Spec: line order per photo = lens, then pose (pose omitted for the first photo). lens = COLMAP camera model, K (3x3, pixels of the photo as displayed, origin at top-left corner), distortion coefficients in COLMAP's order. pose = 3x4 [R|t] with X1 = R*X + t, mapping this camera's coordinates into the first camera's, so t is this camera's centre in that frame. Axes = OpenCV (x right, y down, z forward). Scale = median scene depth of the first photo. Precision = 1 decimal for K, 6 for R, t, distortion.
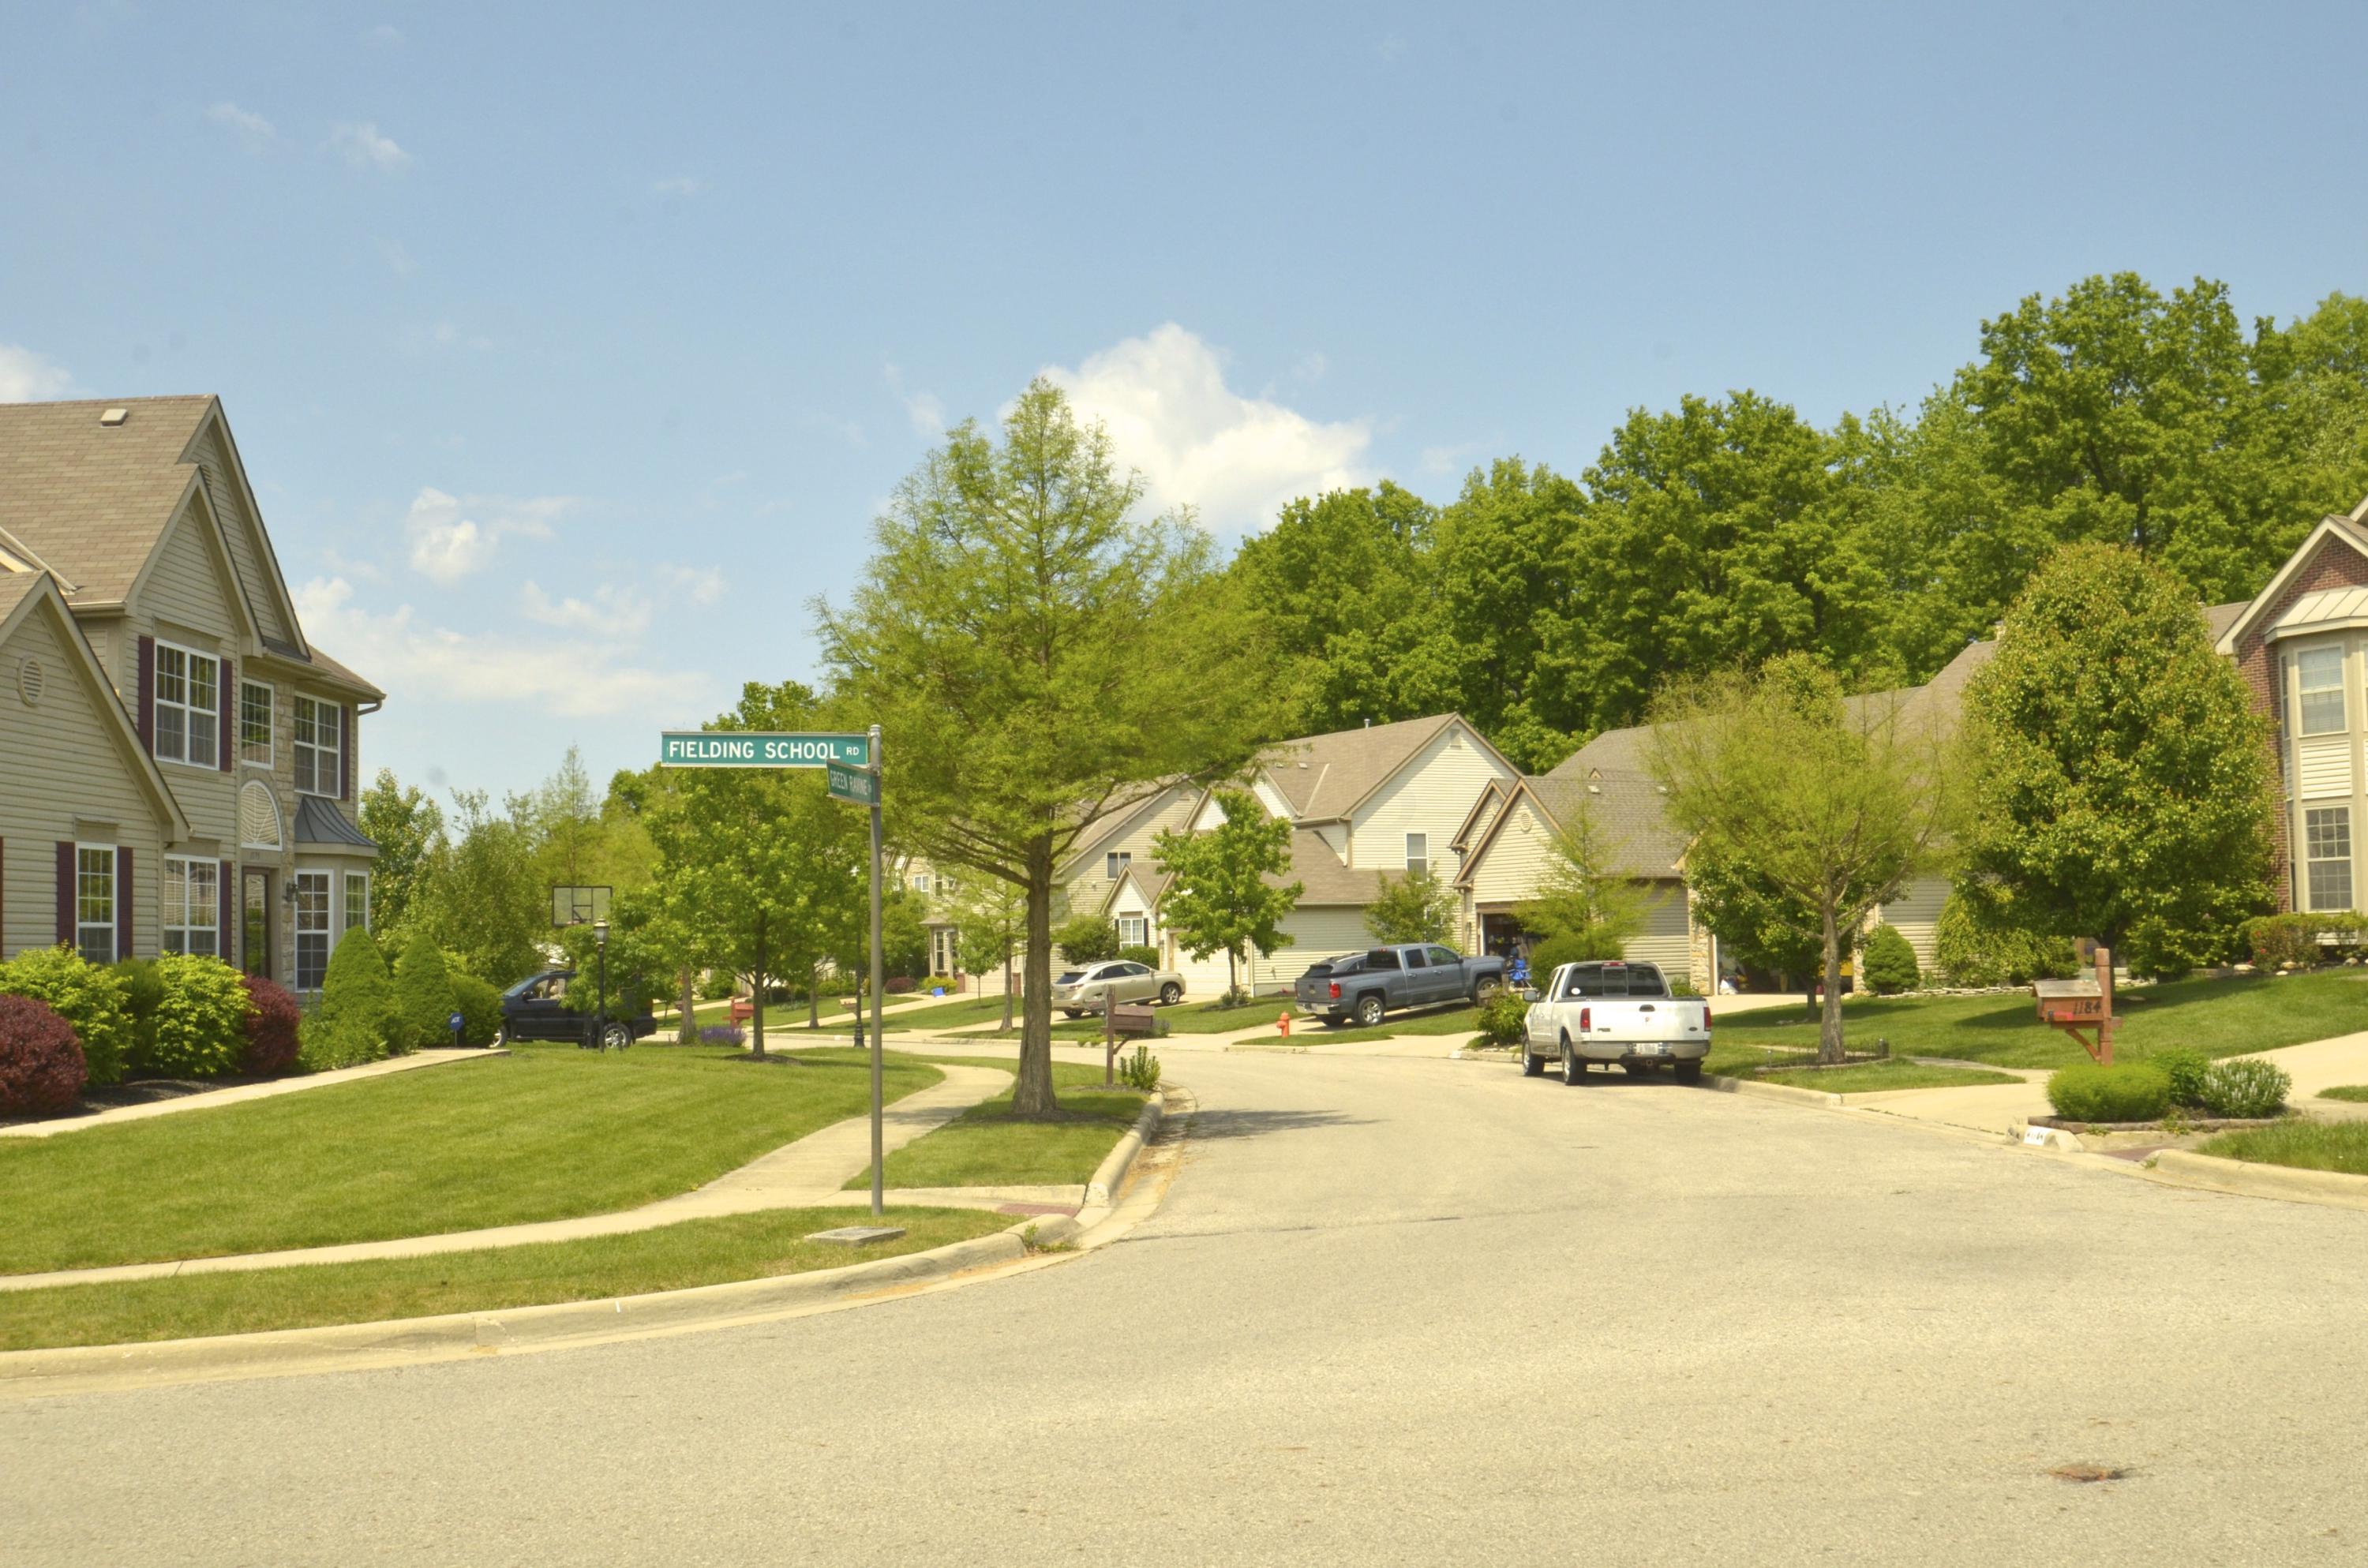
lens RADIAL K [[2336.2, 0, 1184.4], [0, 2336.2, 785.1], [0, 0, 1]] dist [-0.040889, 0.000000]
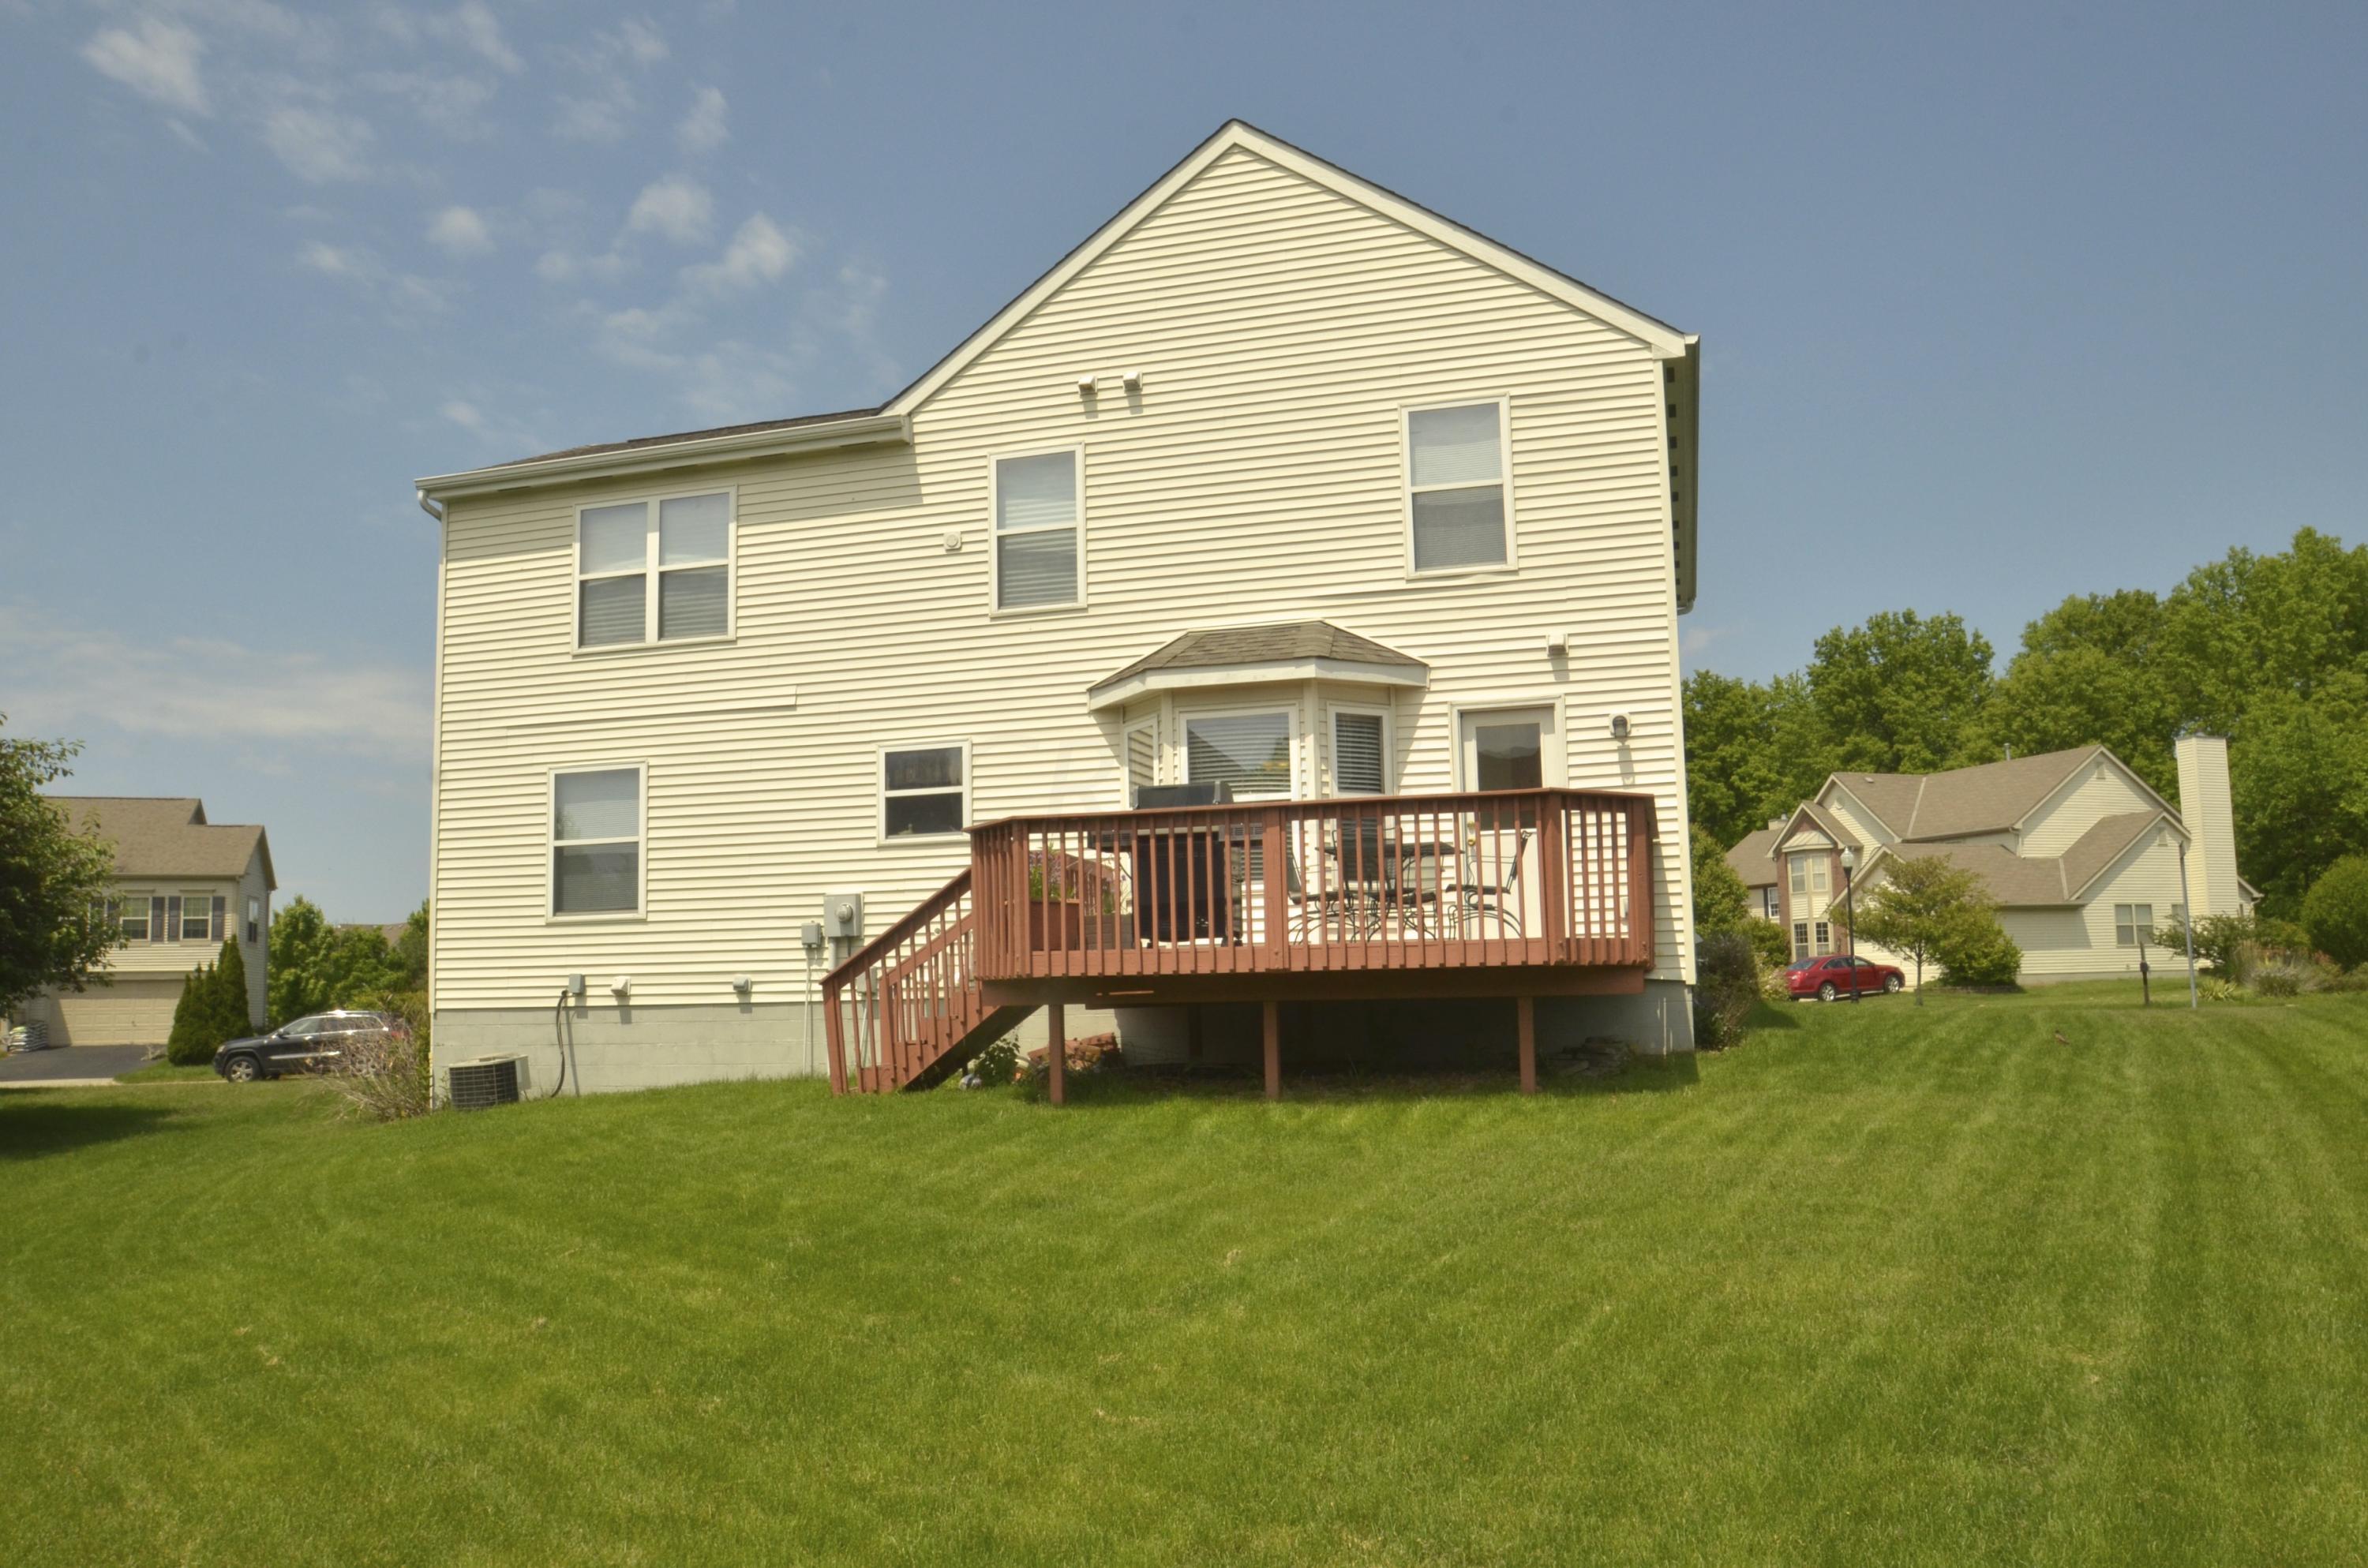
lens RADIAL K [[1707.9, 0, 1184.0], [0, 1707.9, 785.1], [0, 0, 1]] dist [-0.000411, -0.000069]
pose [[0.984597, -0.031050, -0.172062, 0.083854], [0.022230, 0.998349, -0.052954, -0.025922], [0.173422, 0.048314, 0.983662, -0.410464]]
